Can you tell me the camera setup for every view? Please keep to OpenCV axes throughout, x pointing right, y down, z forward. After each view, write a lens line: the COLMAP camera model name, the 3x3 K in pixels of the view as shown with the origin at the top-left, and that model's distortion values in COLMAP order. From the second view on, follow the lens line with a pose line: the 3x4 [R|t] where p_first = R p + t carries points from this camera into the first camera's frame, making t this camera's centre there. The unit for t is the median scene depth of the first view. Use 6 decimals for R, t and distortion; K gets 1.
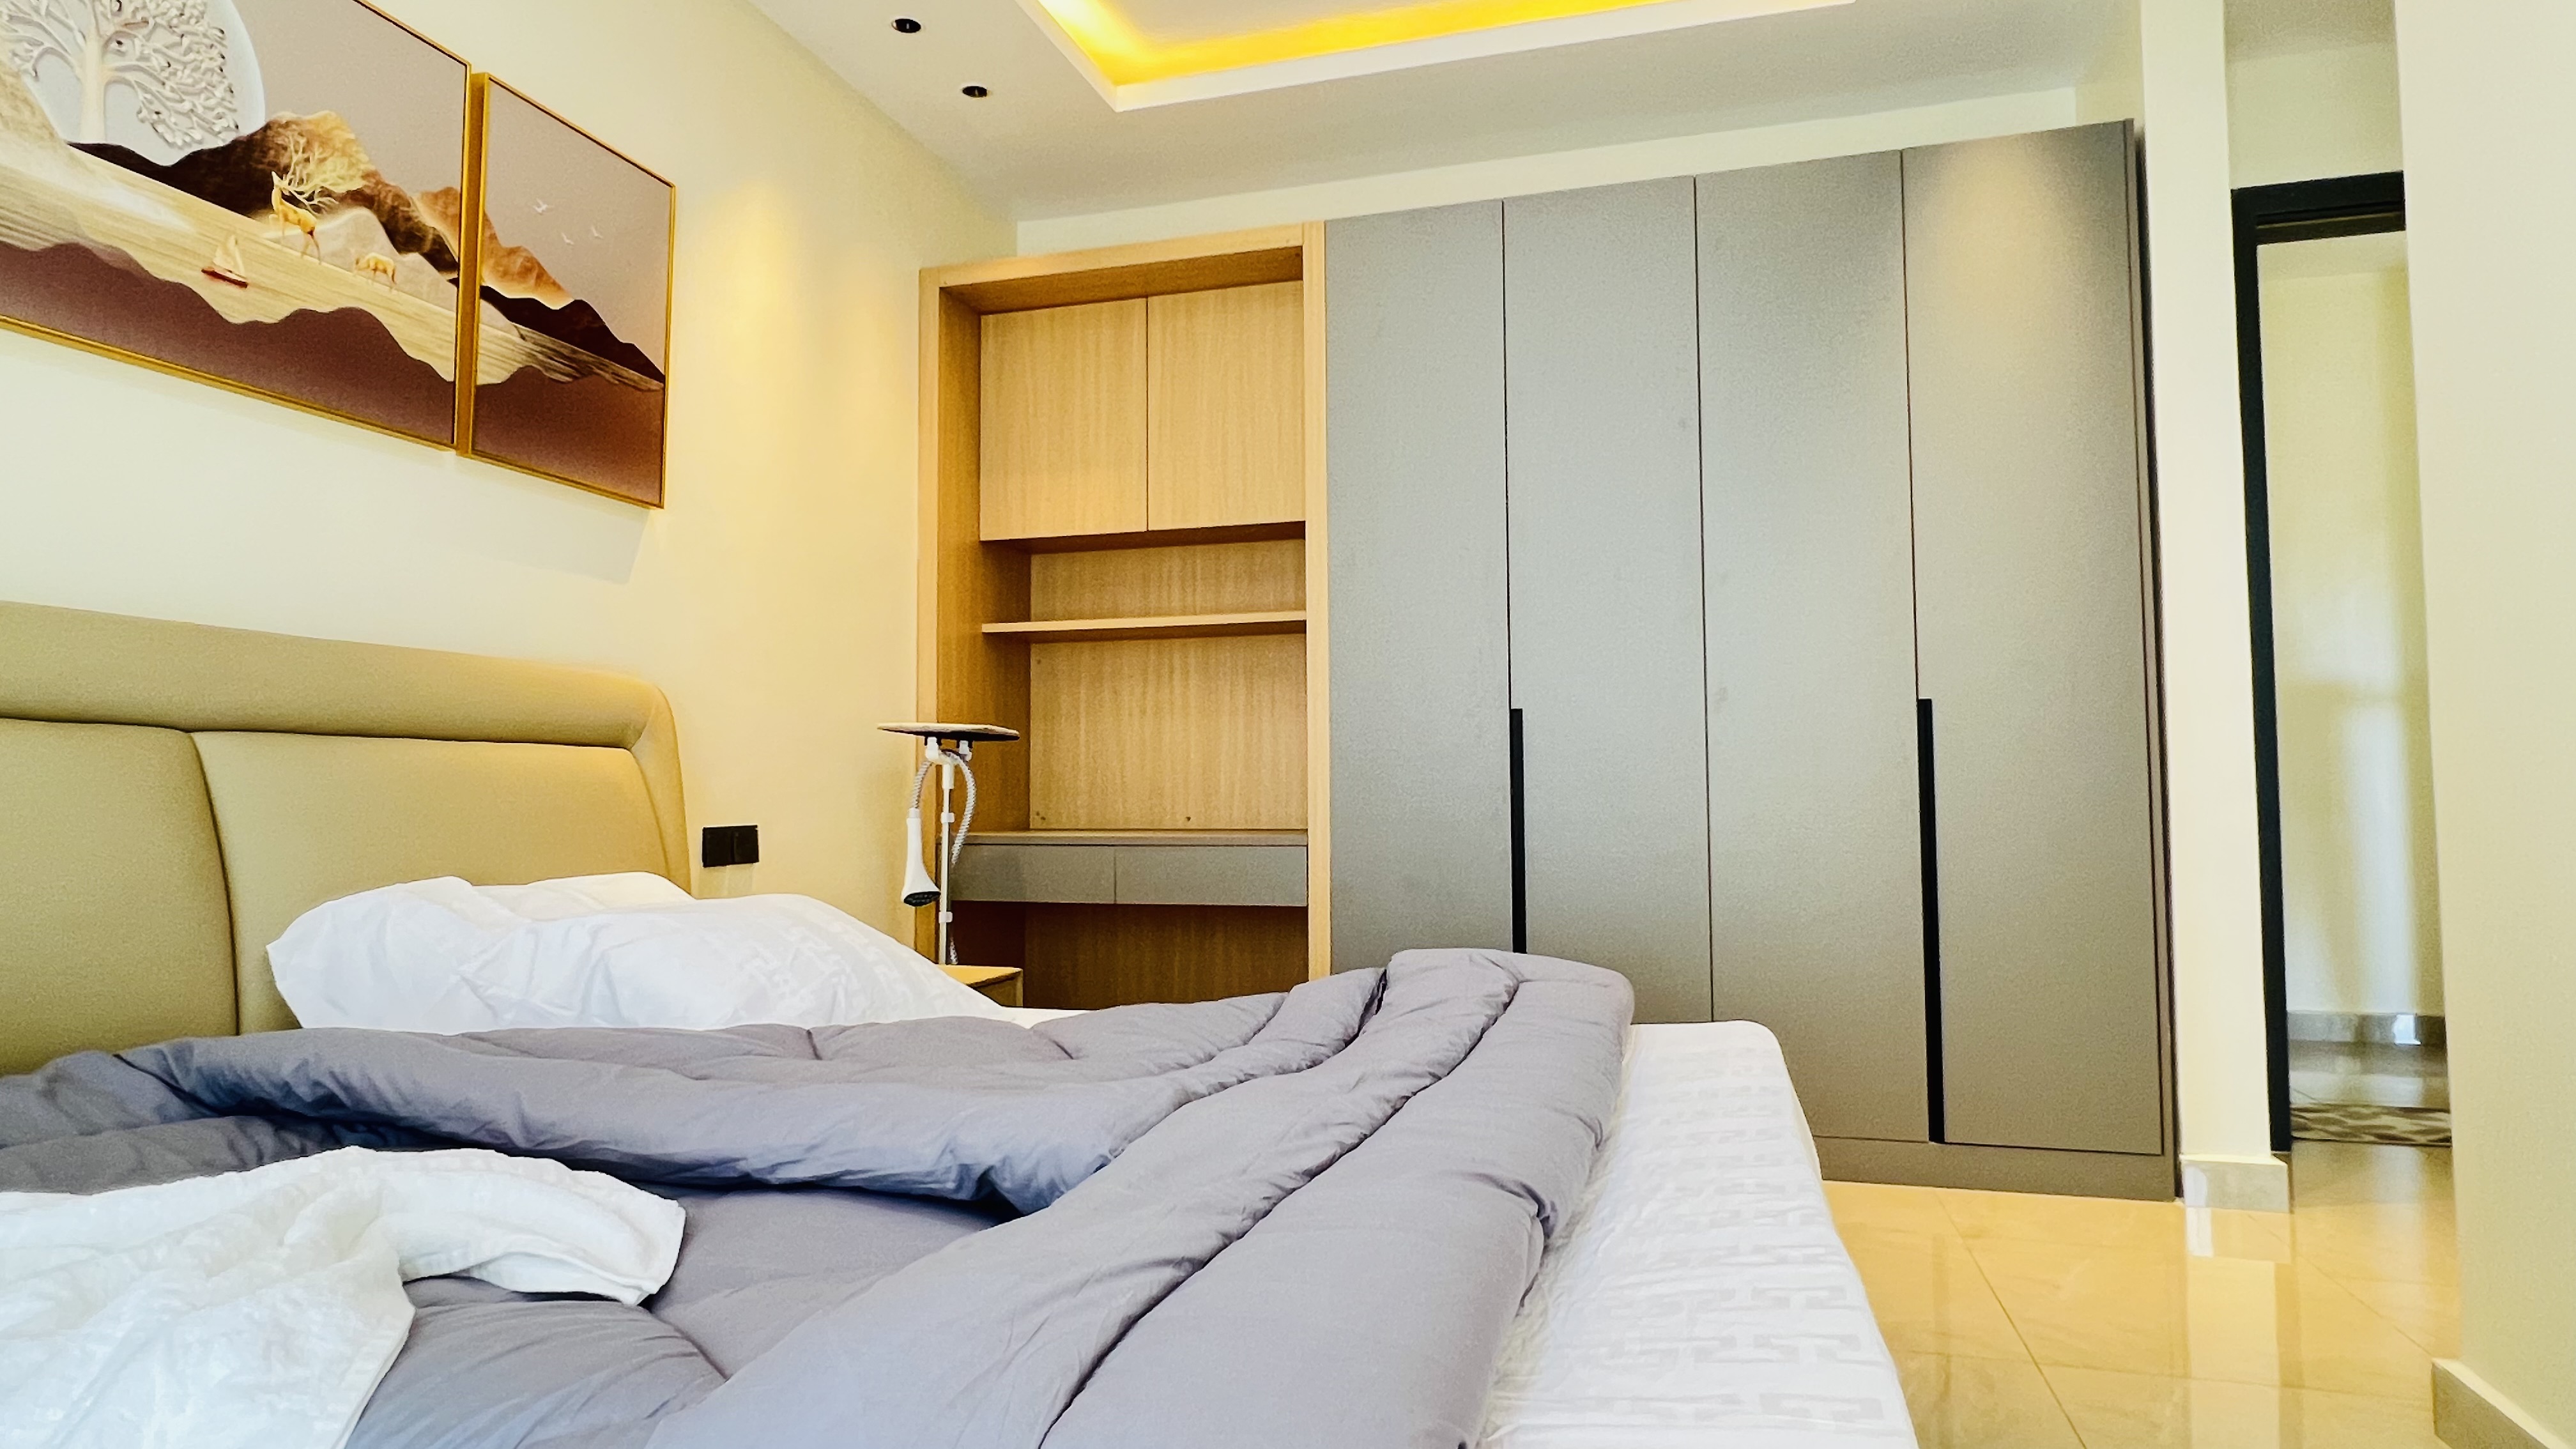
lens RADIAL K [[1437.2, 0, 1288.0], [0, 1437.2, 724.5], [0, 0, 1]] dist [-0.002959, -0.000163]
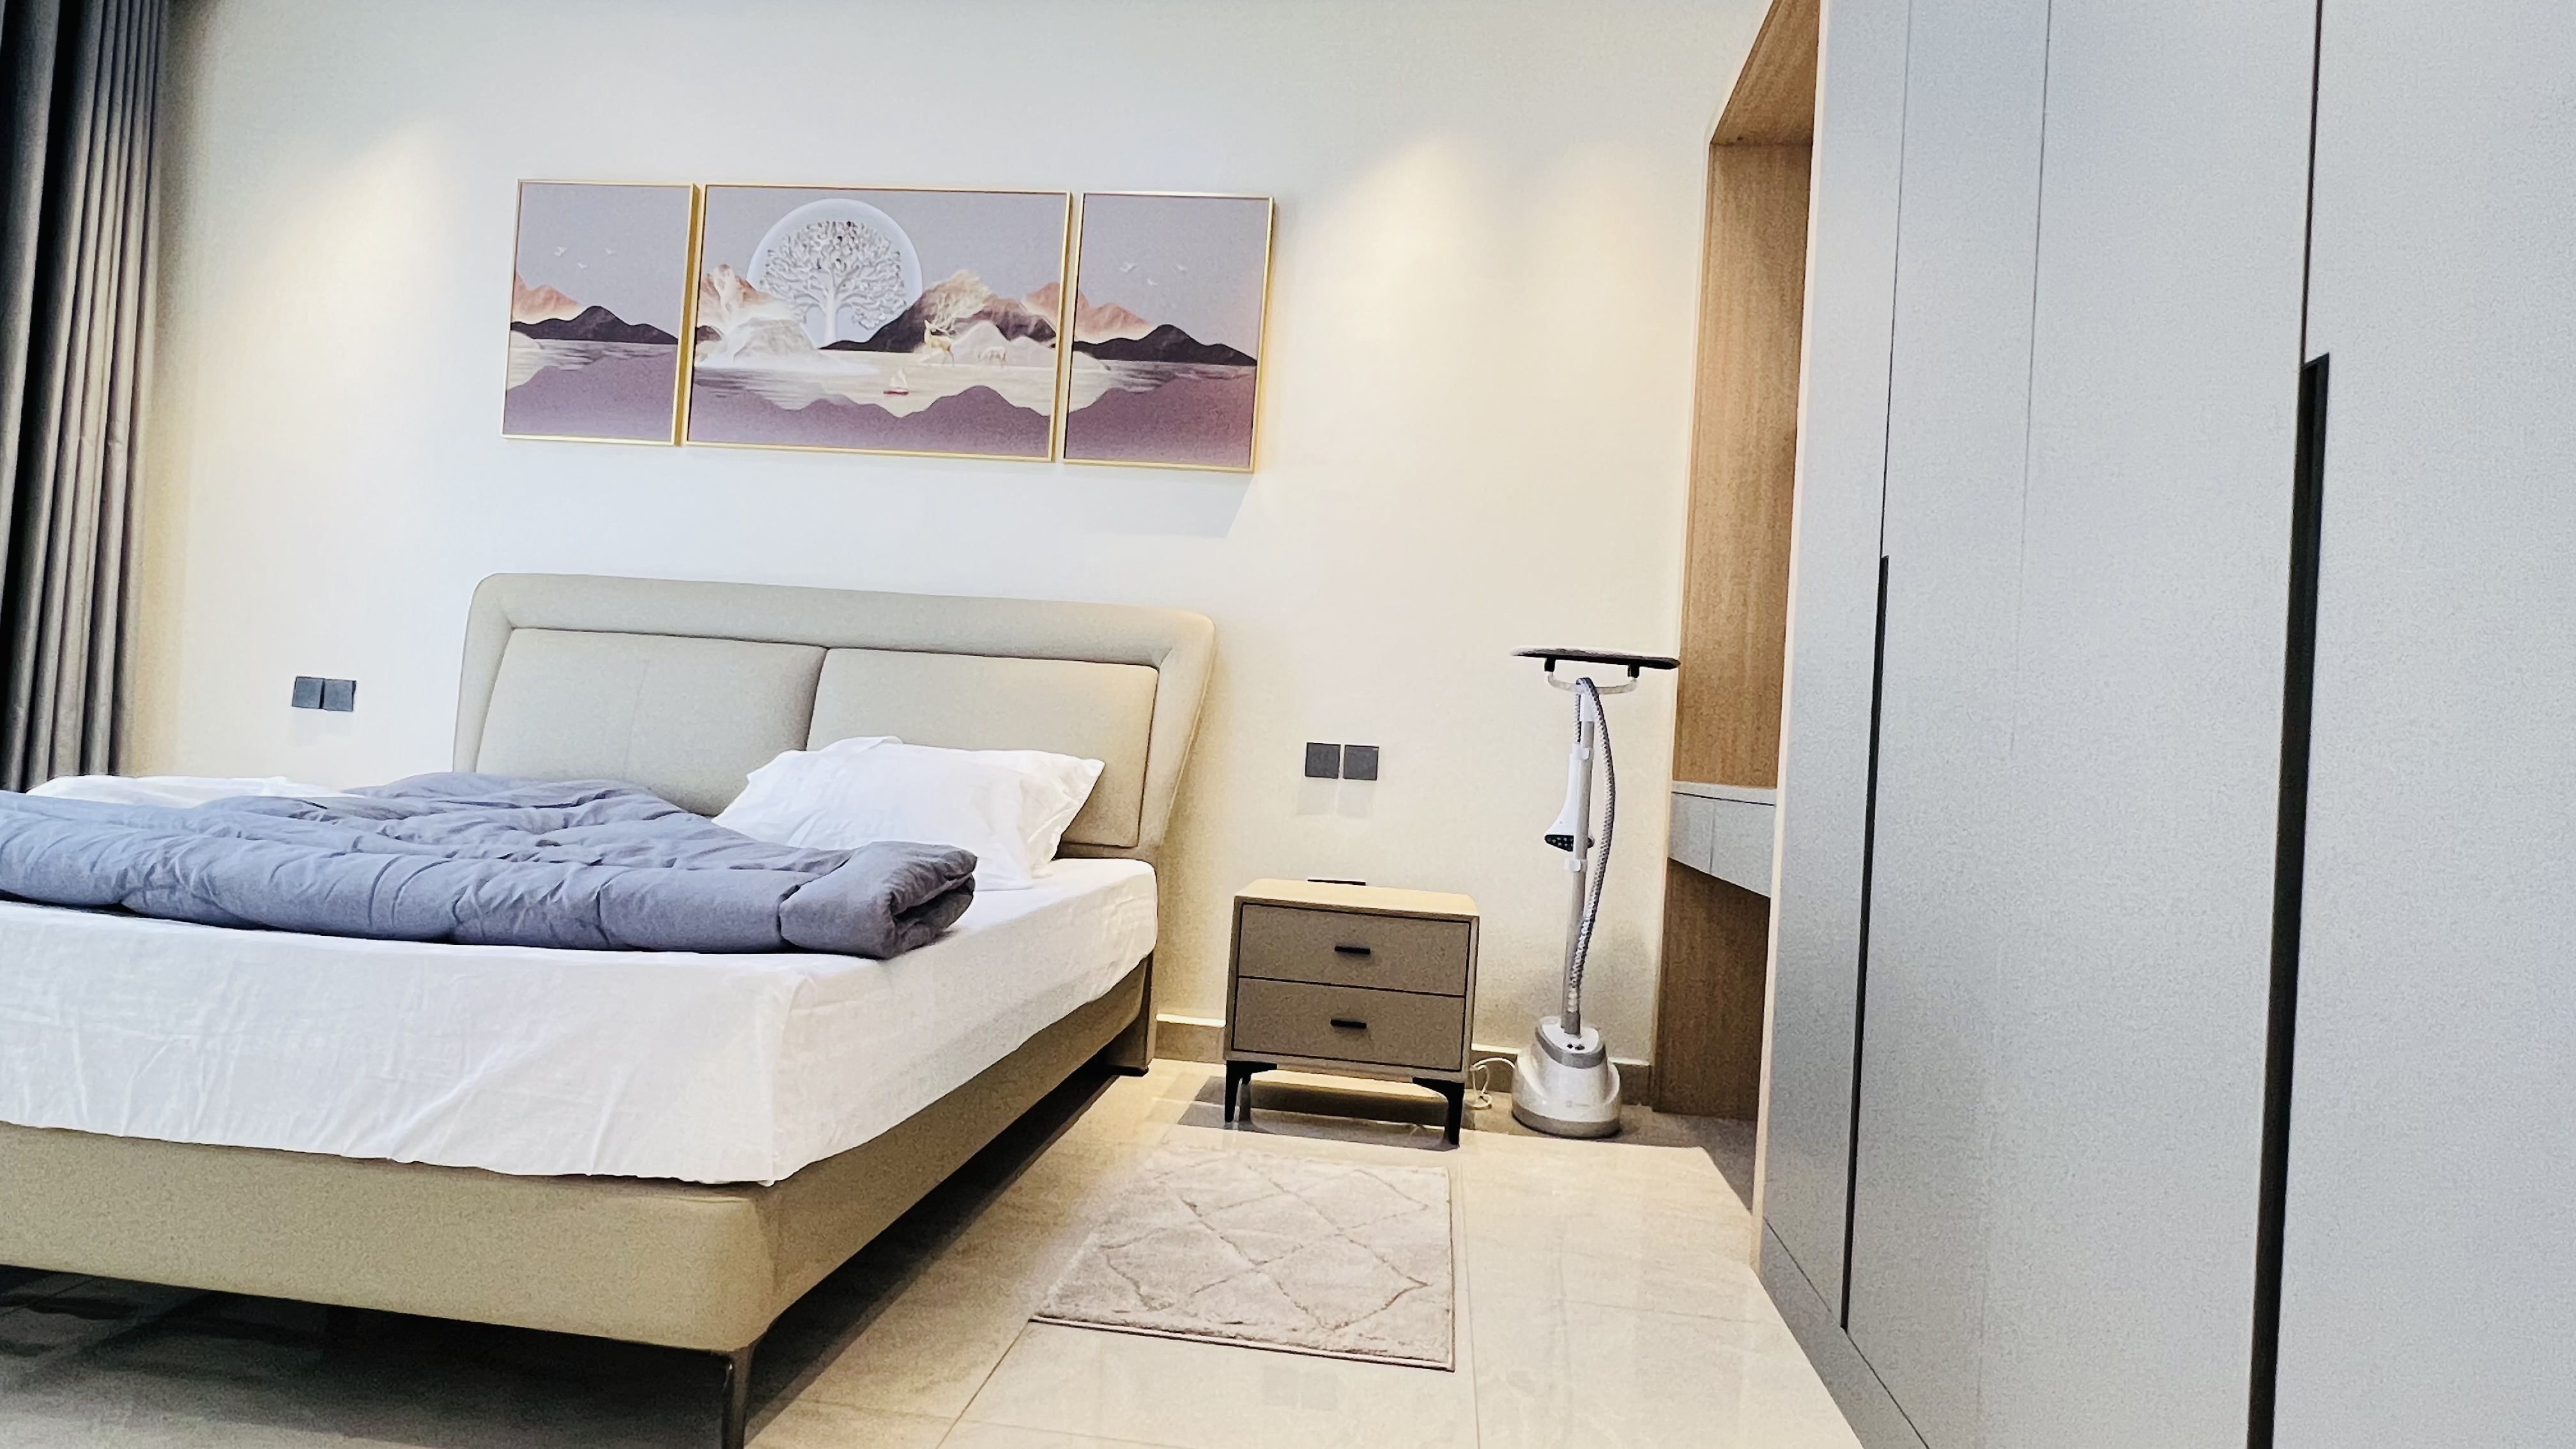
lens RADIAL K [[1437.2, 0, 1288.0], [0, 1437.2, 724.5], [0, 0, 1]] dist [-0.002959, -0.000163]
pose [[0.175774, -0.008920, -0.984390, 0.926748], [-0.016120, 0.999799, -0.011938, 0.093075], [0.984299, 0.017967, 0.175595, 1.018062]]
